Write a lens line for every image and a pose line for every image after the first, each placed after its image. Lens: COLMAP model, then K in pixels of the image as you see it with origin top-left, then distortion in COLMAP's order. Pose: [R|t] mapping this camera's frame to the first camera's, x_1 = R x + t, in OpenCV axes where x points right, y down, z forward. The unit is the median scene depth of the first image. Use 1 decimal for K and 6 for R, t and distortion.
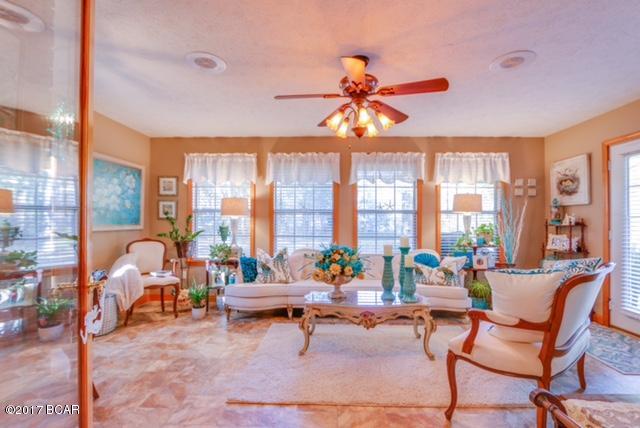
lens RADIAL K [[270.7, 0, 320.0], [0, 270.7, 214.0], [0, 0, 1]] dist [-0.000160, -0.000021]
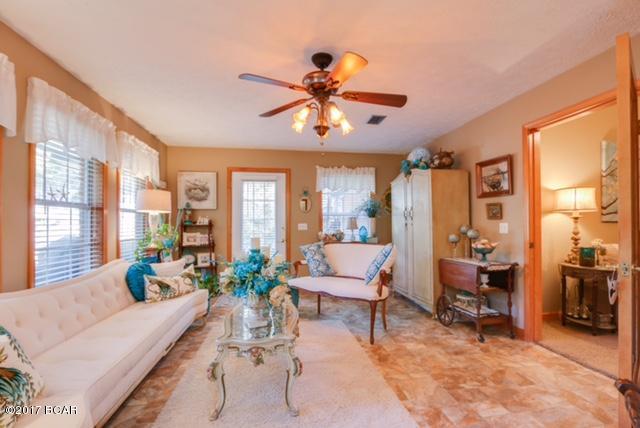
lens RADIAL K [[309.8, 0, 320.0], [0, 309.8, 214.0], [0, 0, 1]] dist [-0.000598, -0.000111]
pose [[-0.174681, 0.031424, 0.984124, -0.676965], [-0.022685, 0.999097, -0.035929, 0.033220], [-0.984364, -0.028601, -0.173810, 0.802762]]
